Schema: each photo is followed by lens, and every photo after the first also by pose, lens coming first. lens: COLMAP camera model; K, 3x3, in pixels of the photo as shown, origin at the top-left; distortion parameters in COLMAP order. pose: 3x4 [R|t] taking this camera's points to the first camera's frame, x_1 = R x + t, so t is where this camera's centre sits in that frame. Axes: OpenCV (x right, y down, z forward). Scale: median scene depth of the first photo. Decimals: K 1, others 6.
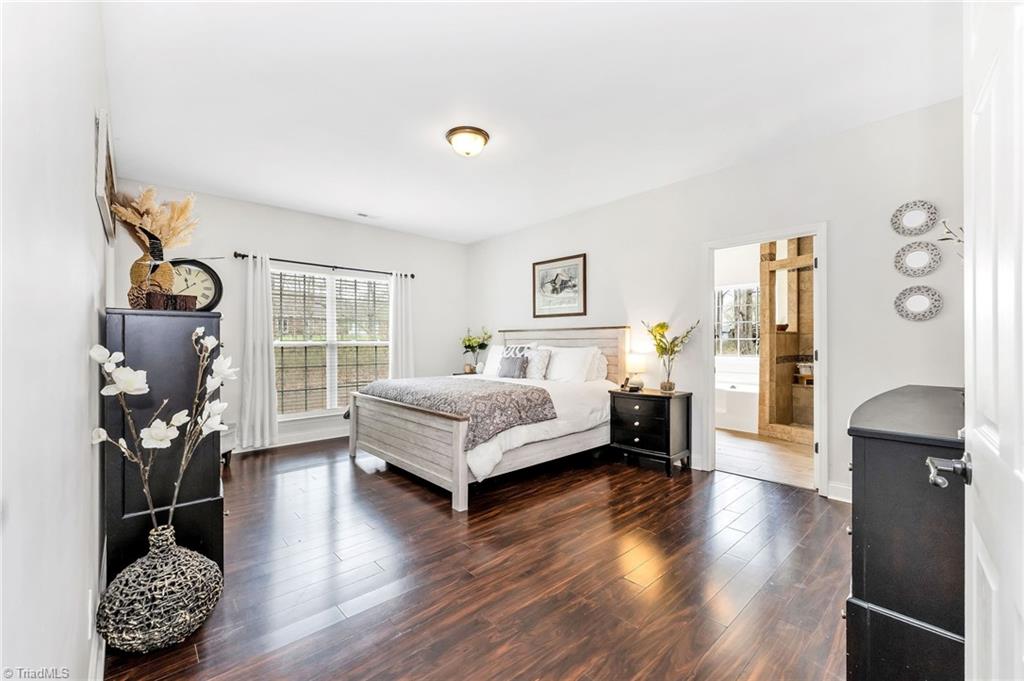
lens RADIAL K [[411.3, 0, 510.4], [0, 411.3, 340.3], [0, 0, 1]] dist [-0.002581, -0.000070]
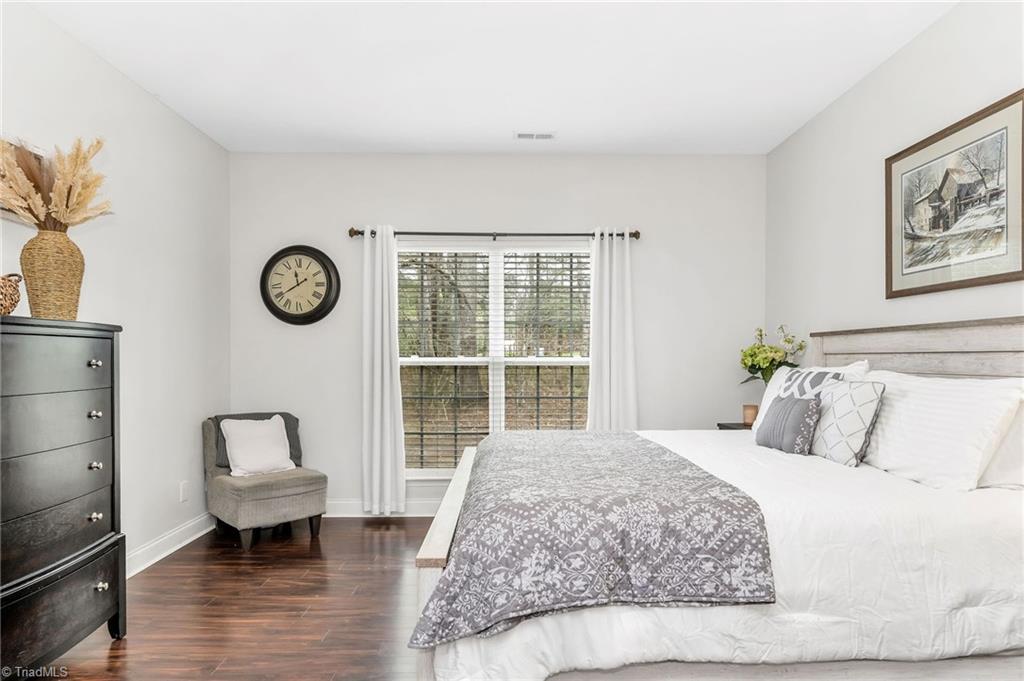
lens RADIAL K [[599.7, 0, 519.1], [0, 599.7, 365.8], [0, 0, 1]] dist [0.000885, 0.001014]
pose [[0.753876, 0.010778, -0.656929, 0.189798], [0.001696, 0.999830, 0.018351, -0.001611], [0.657015, -0.014948, 0.753729, 0.376955]]
